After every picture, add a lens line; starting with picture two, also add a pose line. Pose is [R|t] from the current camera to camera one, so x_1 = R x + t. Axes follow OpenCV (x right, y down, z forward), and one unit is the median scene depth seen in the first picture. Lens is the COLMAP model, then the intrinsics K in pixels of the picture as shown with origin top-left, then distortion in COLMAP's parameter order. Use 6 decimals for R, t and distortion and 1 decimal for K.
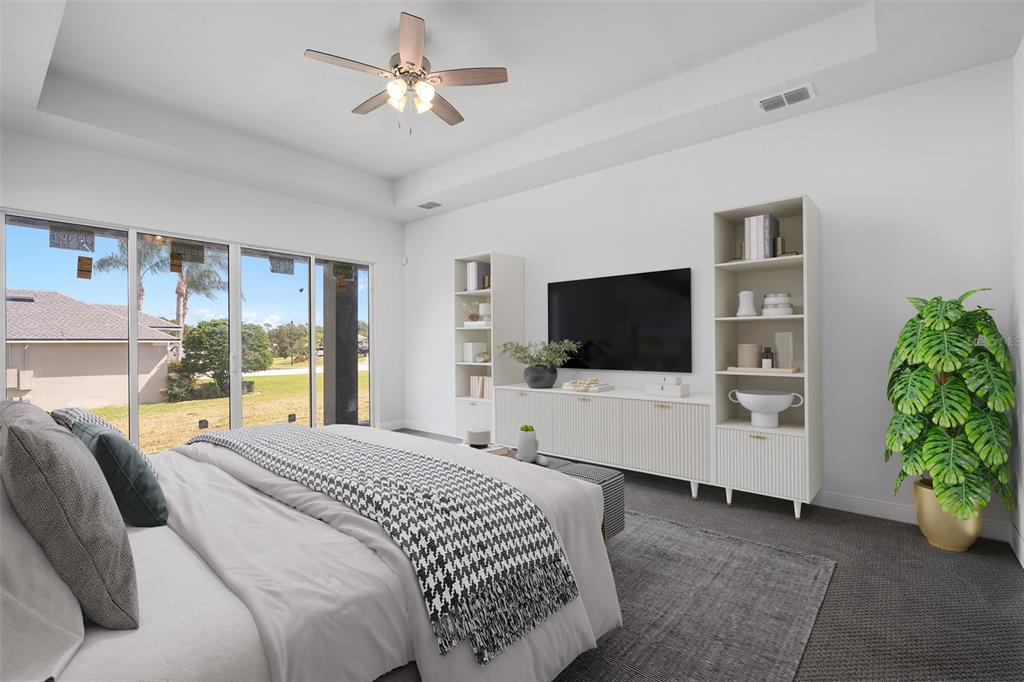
lens RADIAL K [[471.6, 0, 514.2], [0, 471.6, 339.7], [0, 0, 1]] dist [0.005266, 0.000515]
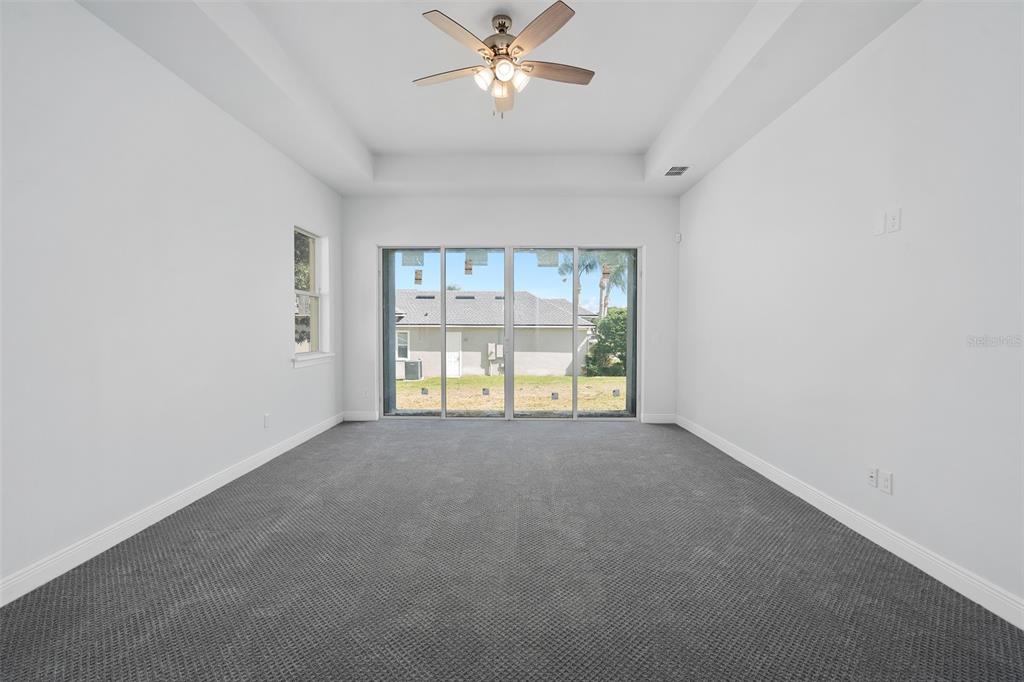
lens RADIAL K [[471.6, 0, 508.3], [0, 471.6, 335.5], [0, 0, 1]] dist [0.005266, 0.000515]
pose [[0.624401, 0.020880, -0.780825, 0.100223], [-0.004479, 0.999722, 0.023151, -0.001355], [0.781091, -0.010959, 0.624321, 0.073382]]
